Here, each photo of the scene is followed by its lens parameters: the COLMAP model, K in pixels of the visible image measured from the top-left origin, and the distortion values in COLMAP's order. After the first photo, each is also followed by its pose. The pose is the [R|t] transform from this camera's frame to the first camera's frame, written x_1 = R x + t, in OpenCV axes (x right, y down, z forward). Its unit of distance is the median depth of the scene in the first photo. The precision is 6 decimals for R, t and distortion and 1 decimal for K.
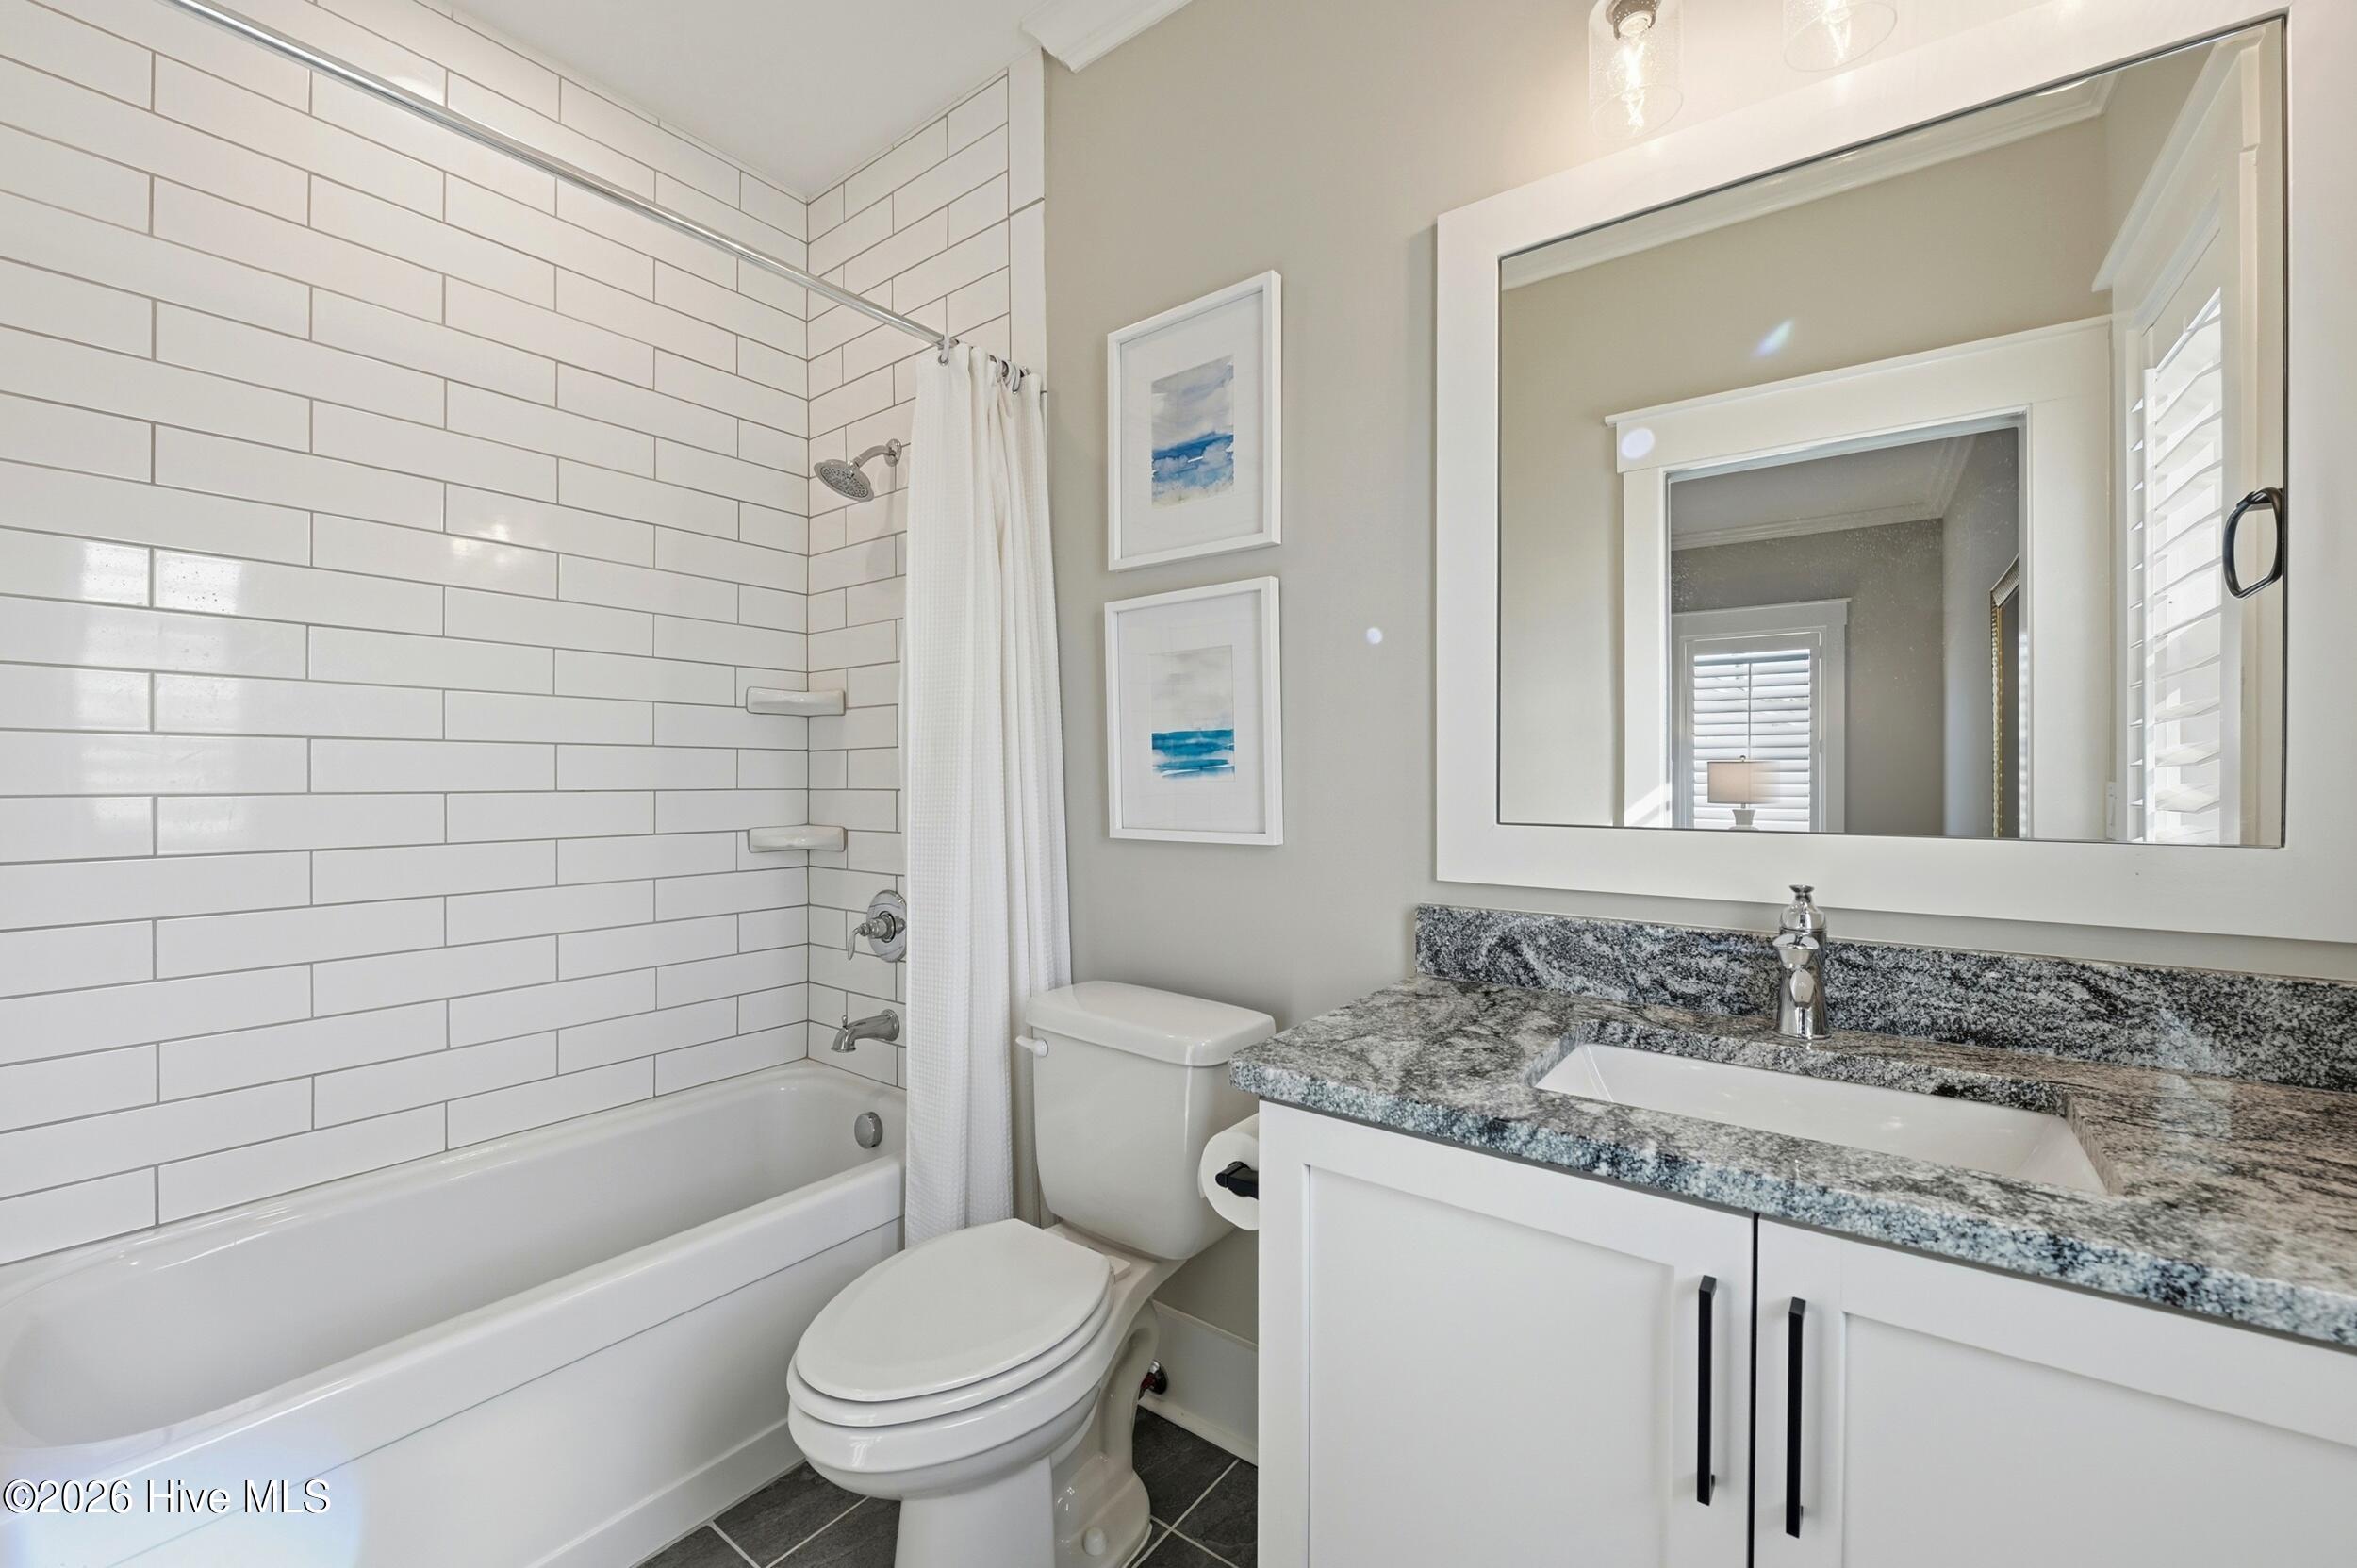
lens RADIAL K [[938.6, 0, 1195.9], [0, 938.6, 784.3], [0, 0, 1]] dist [-0.004380, -0.000666]
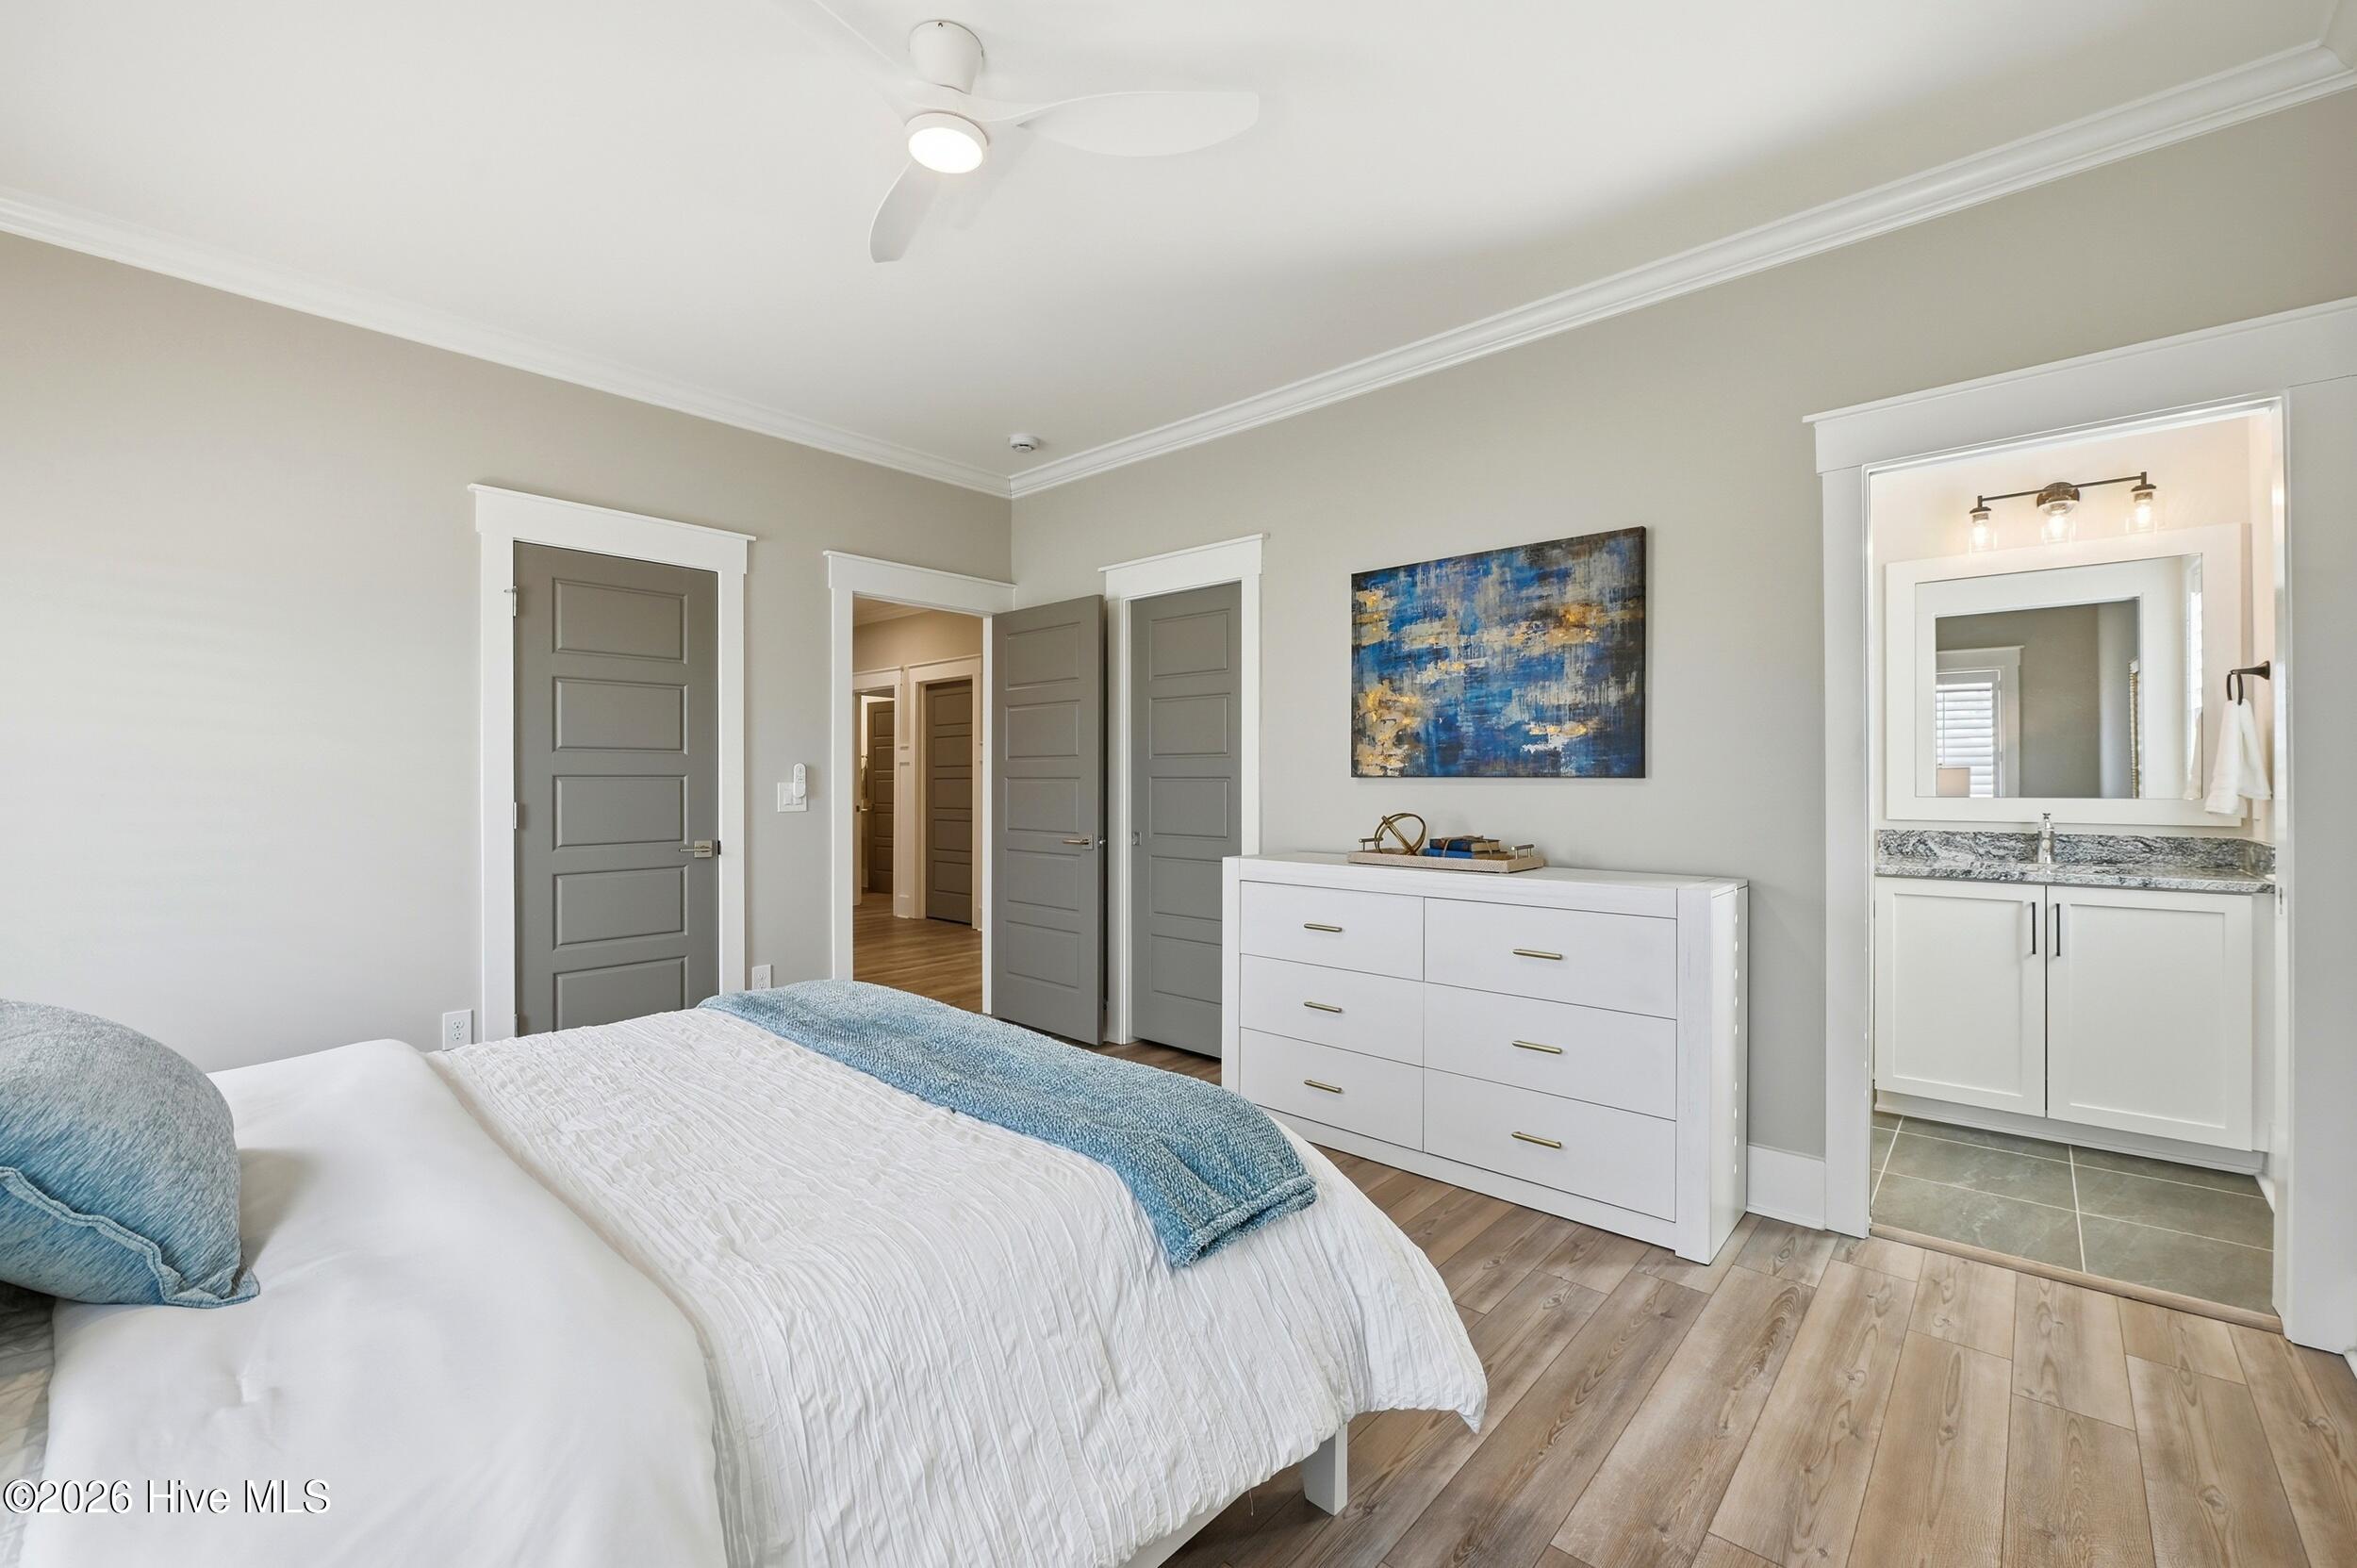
lens RADIAL K [[1009.4, 0, 1165.0], [0, 1009.4, 776.3], [0, 0, 1]] dist [-0.008011, -0.000034]
pose [[0.996983, -0.004296, -0.077499, -1.766364], [0.003307, 0.999912, -0.012886, 0.016326], [0.077547, 0.012591, 0.996909, -2.238305]]
